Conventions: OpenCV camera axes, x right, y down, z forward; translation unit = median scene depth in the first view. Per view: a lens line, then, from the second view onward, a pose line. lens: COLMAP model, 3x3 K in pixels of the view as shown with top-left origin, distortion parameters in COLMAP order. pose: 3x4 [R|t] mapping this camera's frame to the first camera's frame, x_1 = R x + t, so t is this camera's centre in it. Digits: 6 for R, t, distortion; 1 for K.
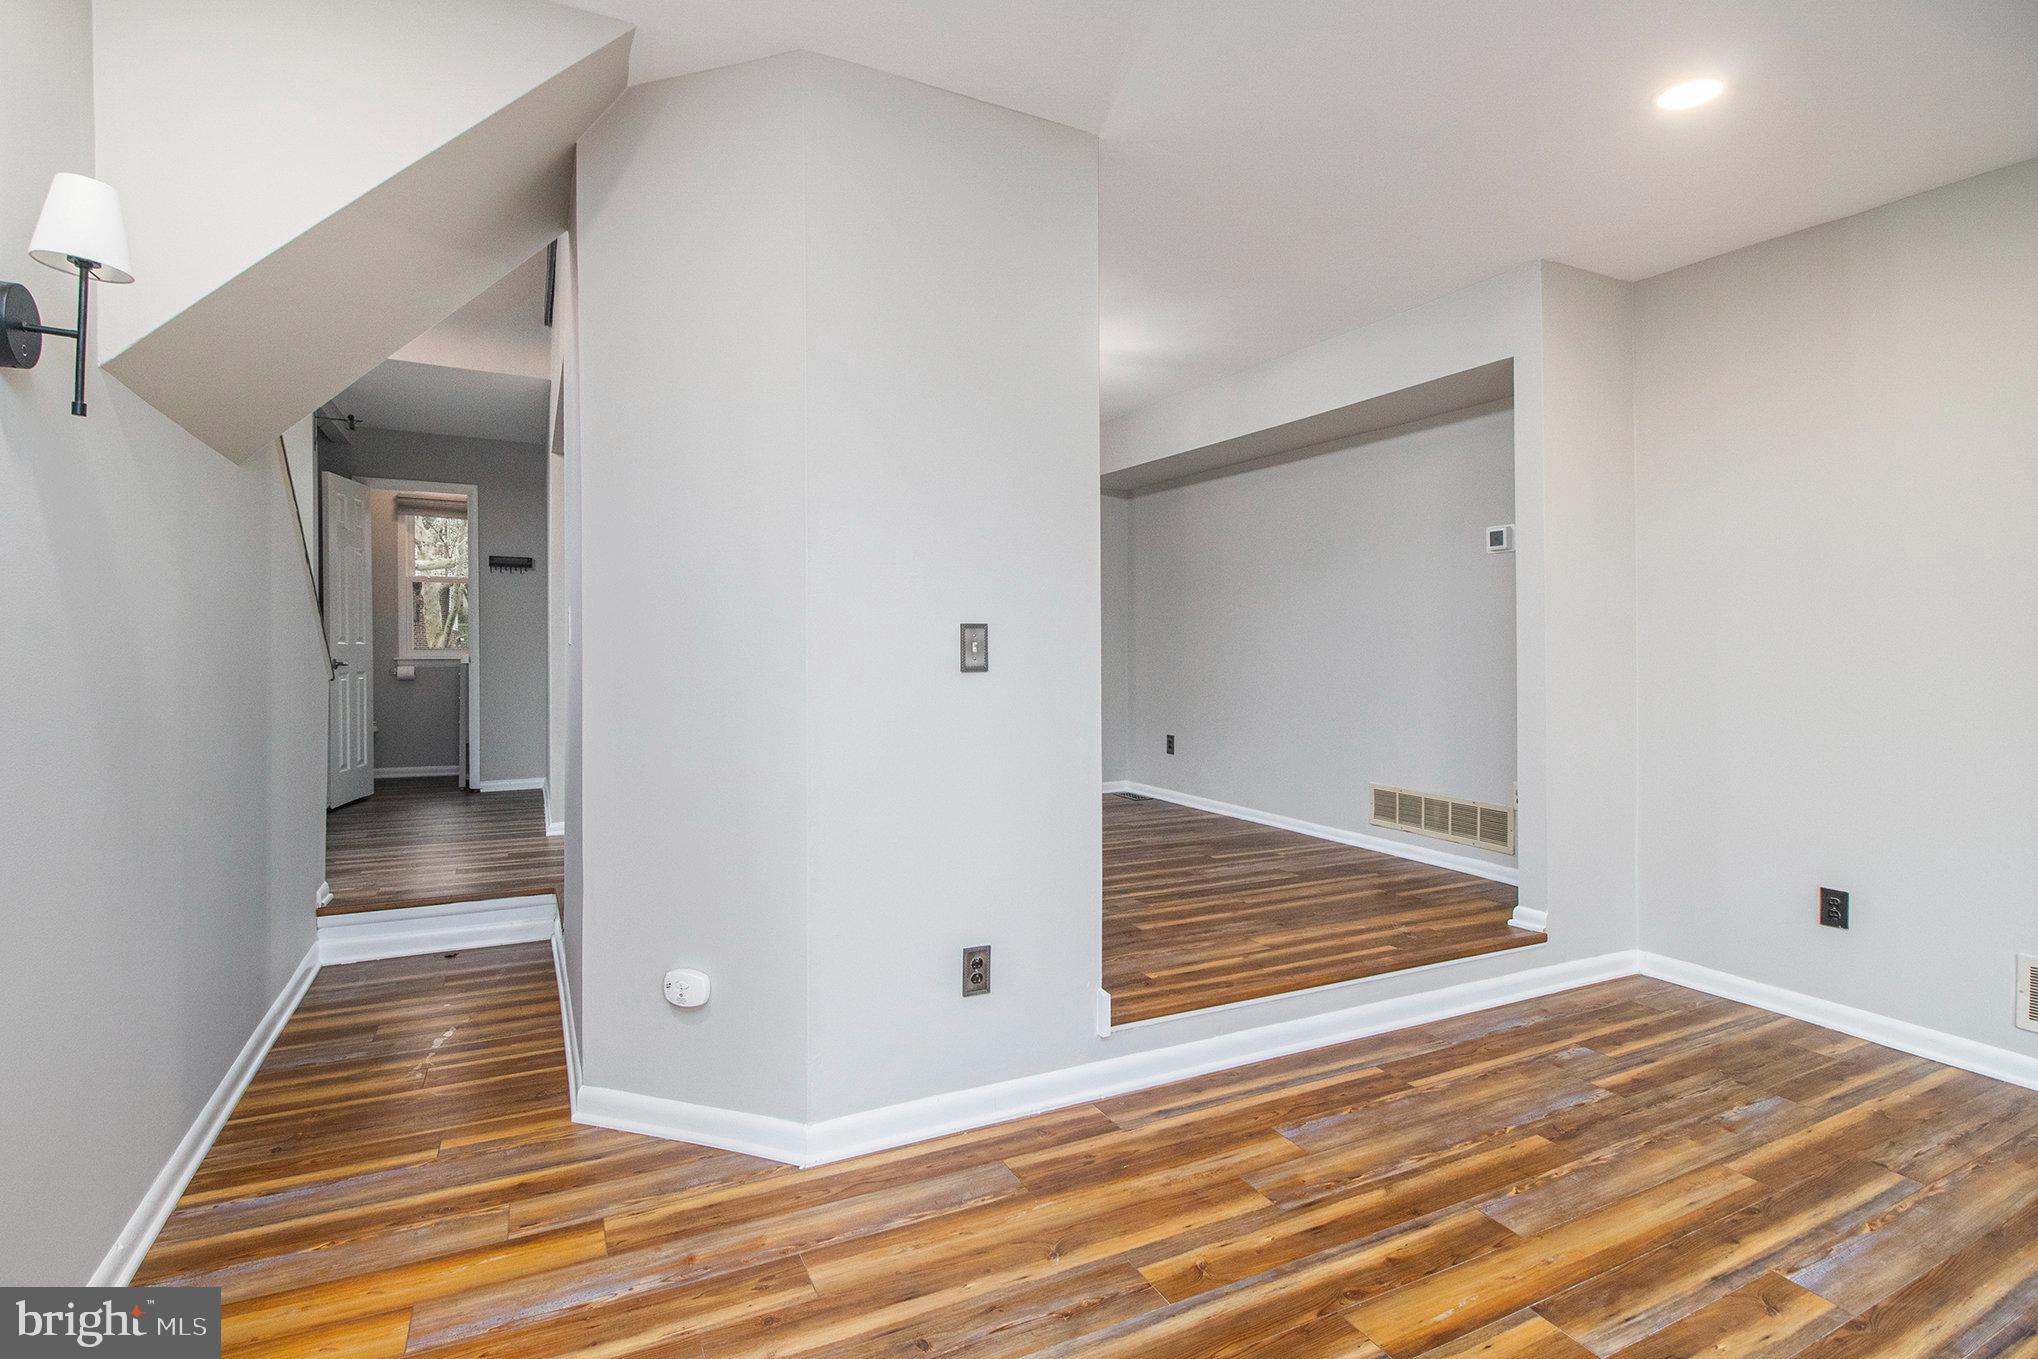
lens RADIAL K [[983.5, 0, 1025.4], [0, 983.5, 629.5], [0, 0, 1]] dist [-0.002581, -0.001239]
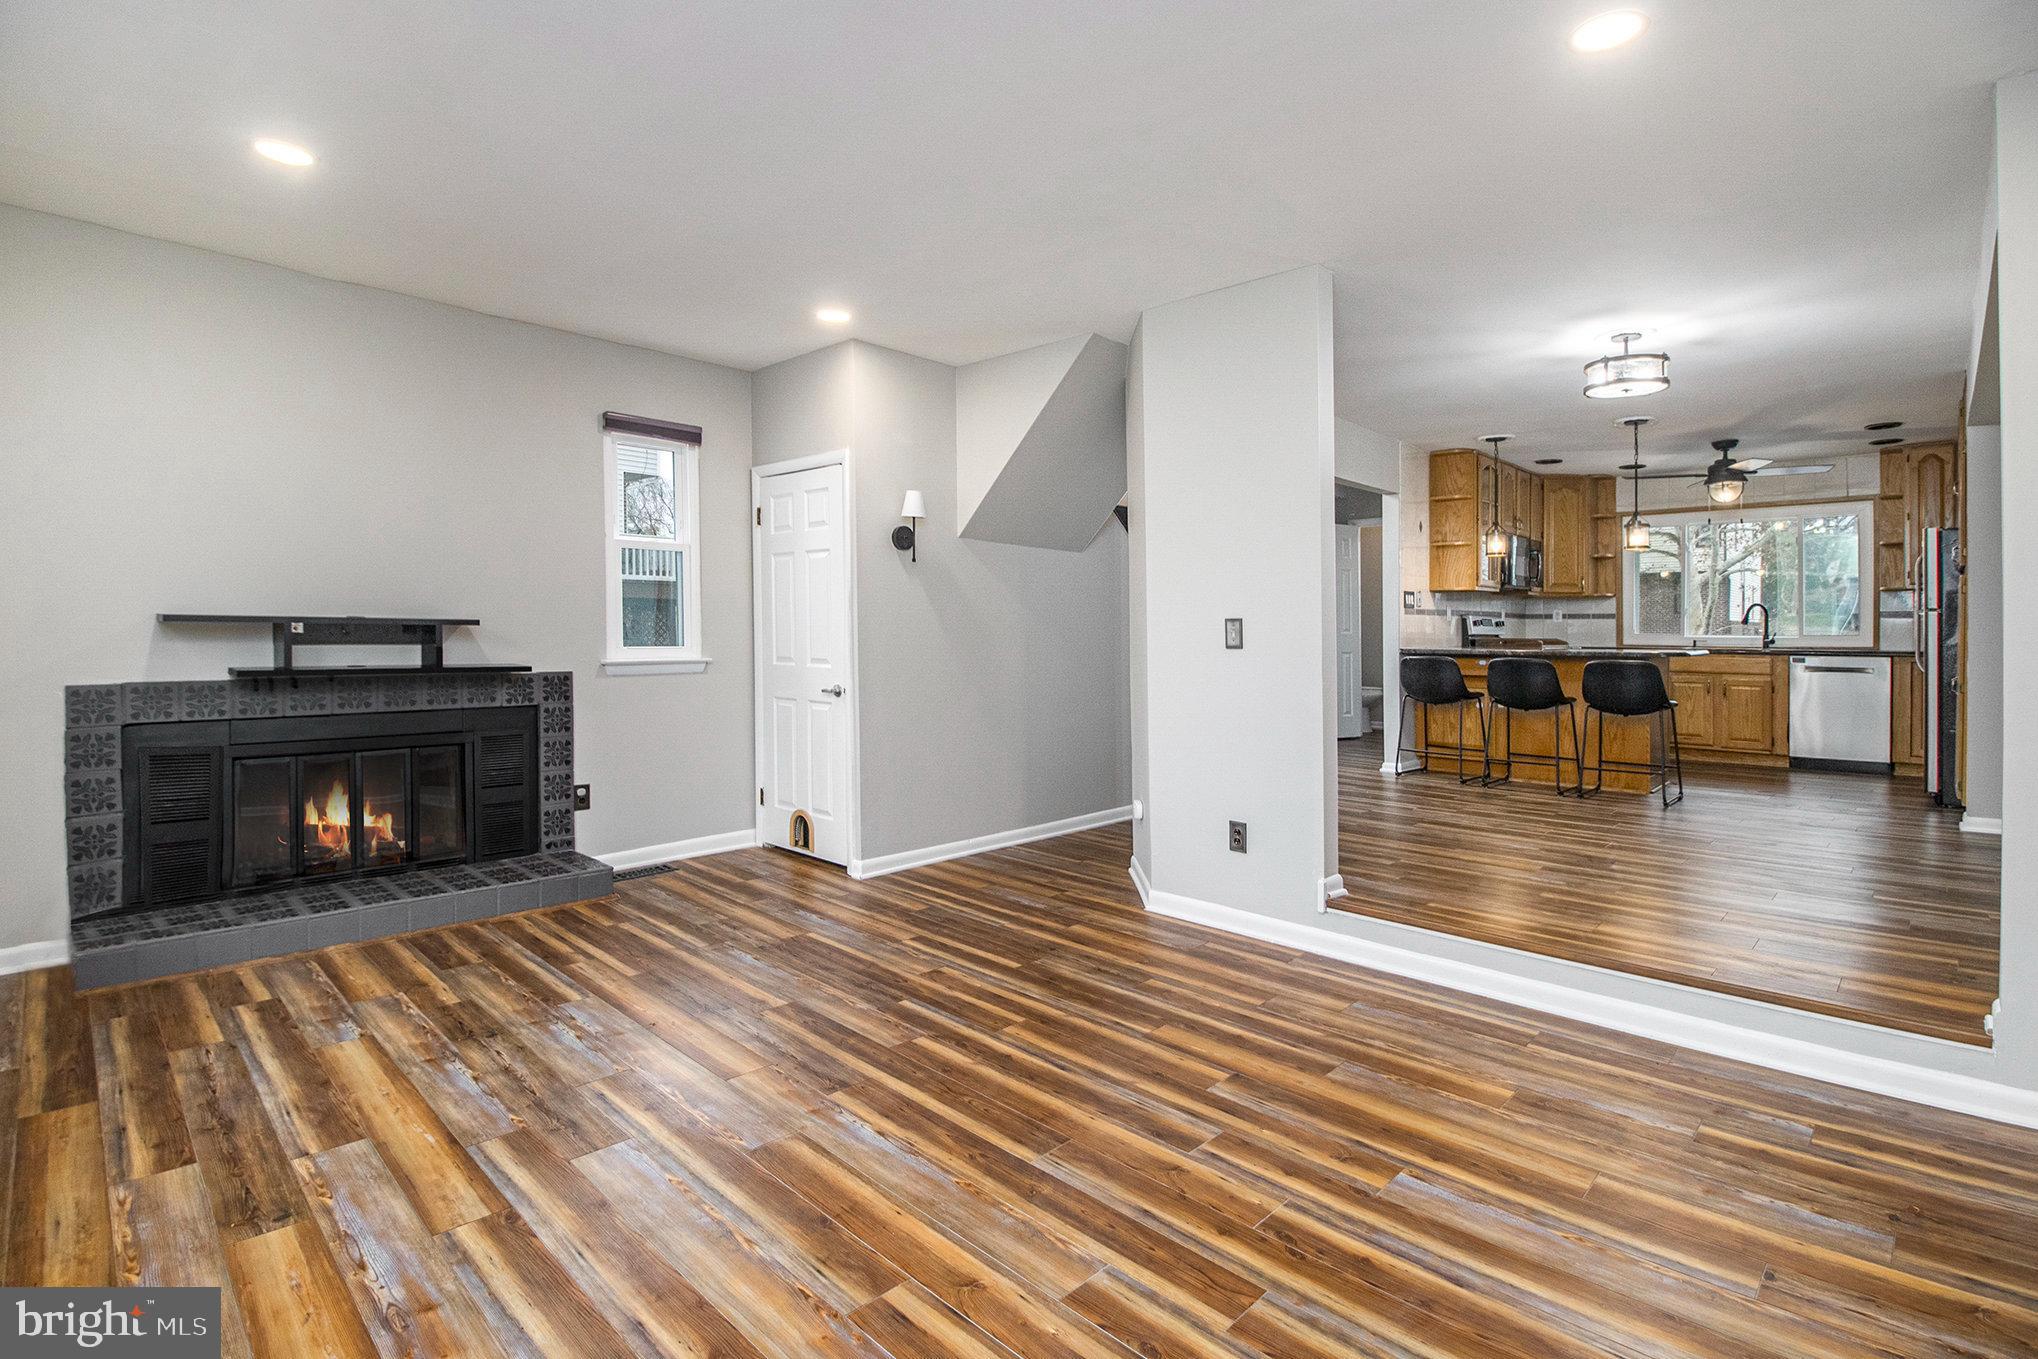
lens RADIAL K [[993.2, 0, 1014.8], [0, 993.2, 644.2], [0, 0, 1]] dist [-0.005153, -0.001751]
pose [[0.289902, -0.006555, -0.957034, 1.415869], [0.012556, 0.999917, -0.003045, 0.037180], [0.956974, -0.011134, 0.289960, 0.198077]]
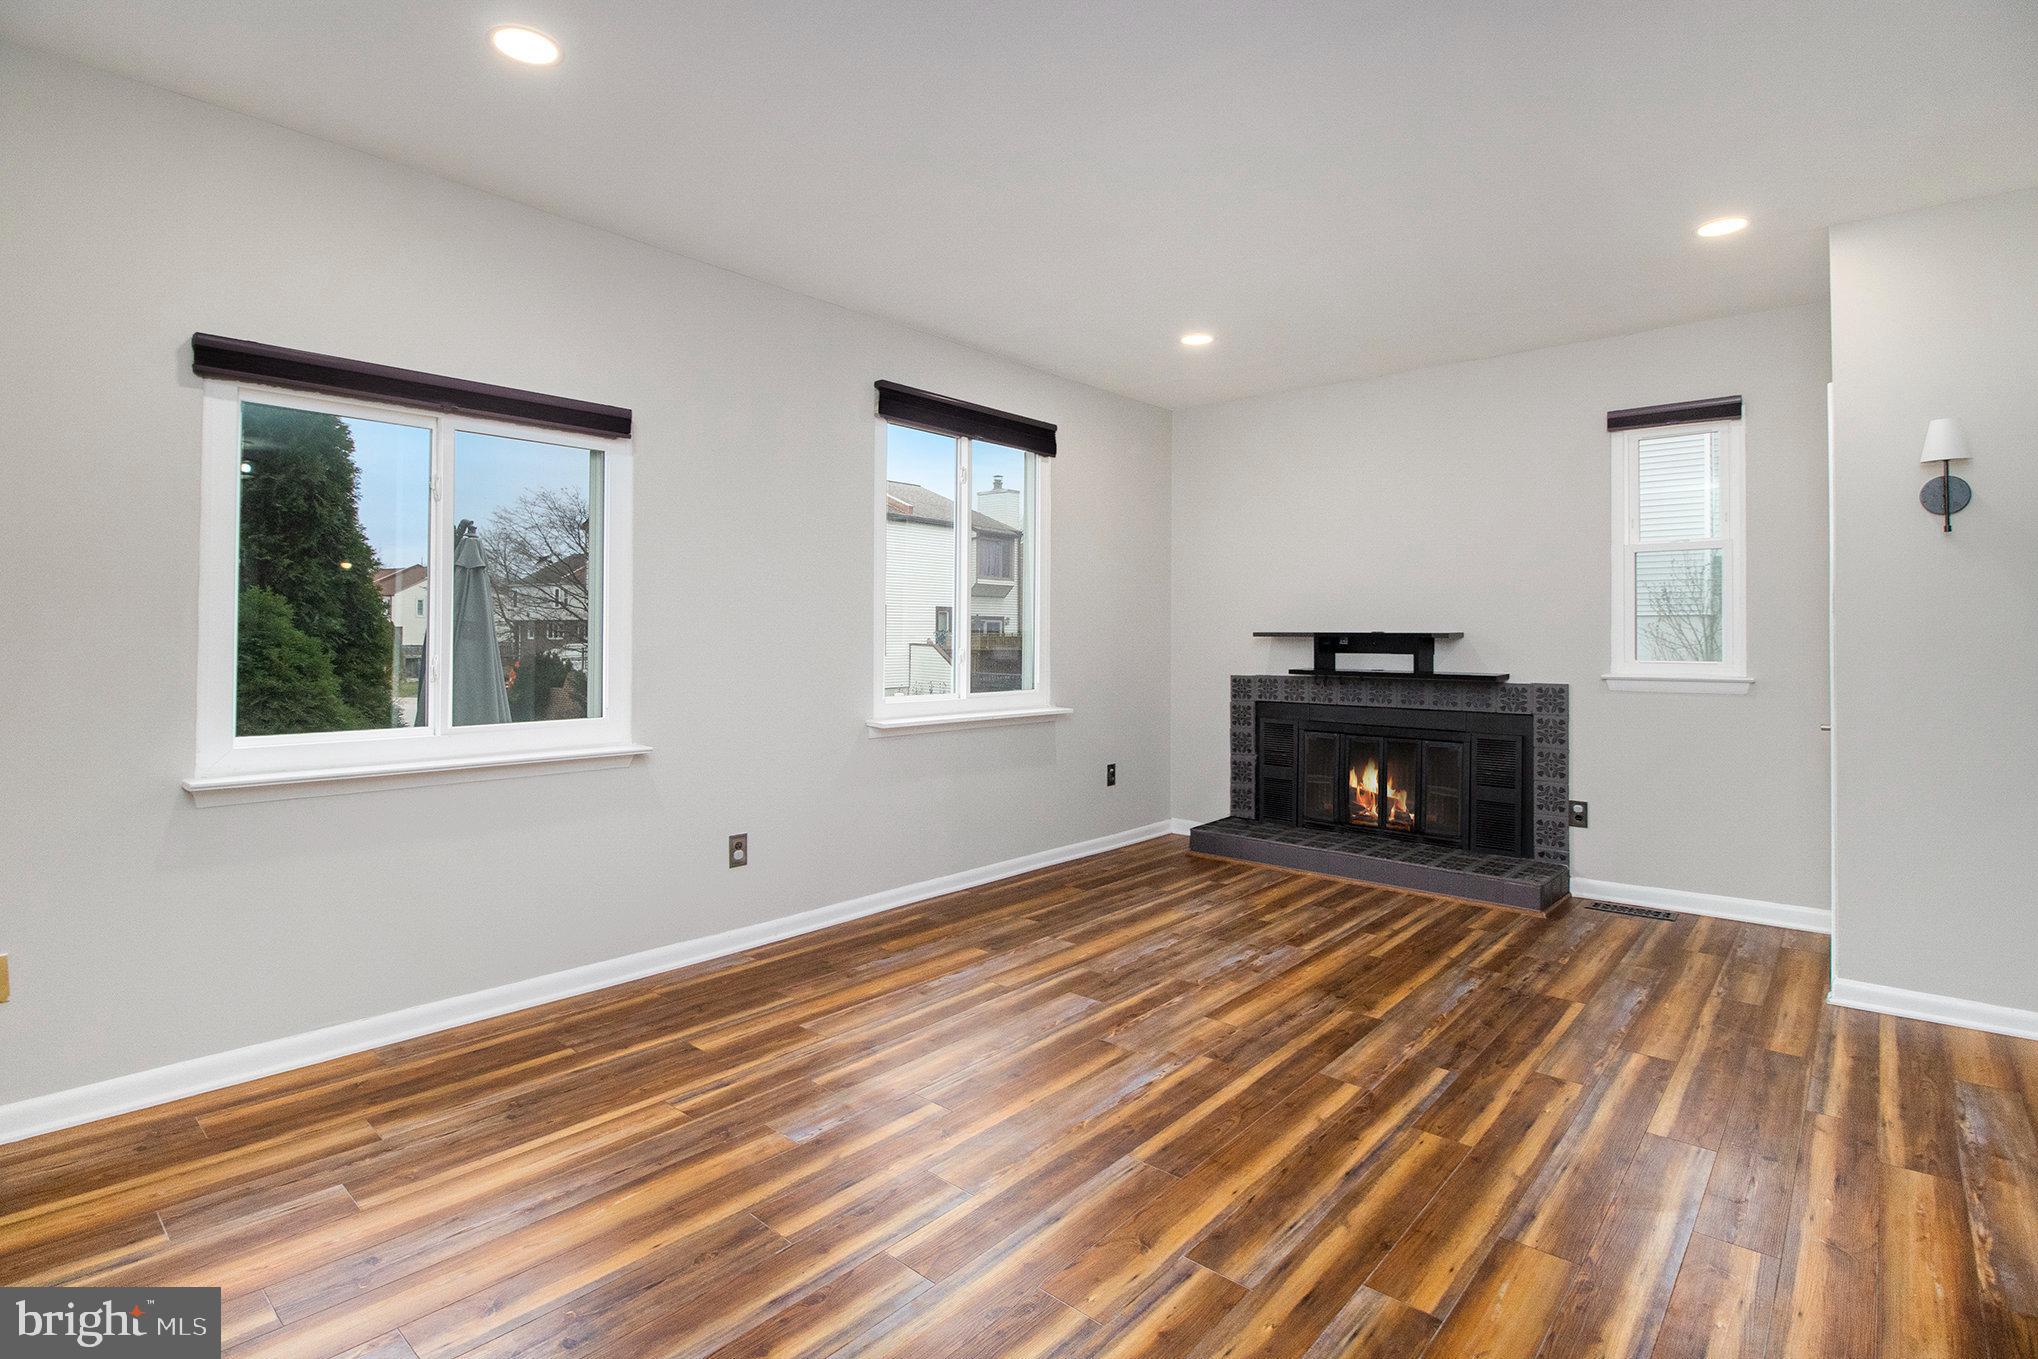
lens RADIAL K [[983.5, 0, 1025.4], [0, 983.5, 629.5], [0, 0, 1]] dist [-0.002581, -0.001239]
pose [[-0.937551, -0.029272, -0.346615, 0.952530], [-0.020528, 0.999372, -0.028873, 0.044410], [0.347242, -0.019954, -0.937563, 1.355929]]
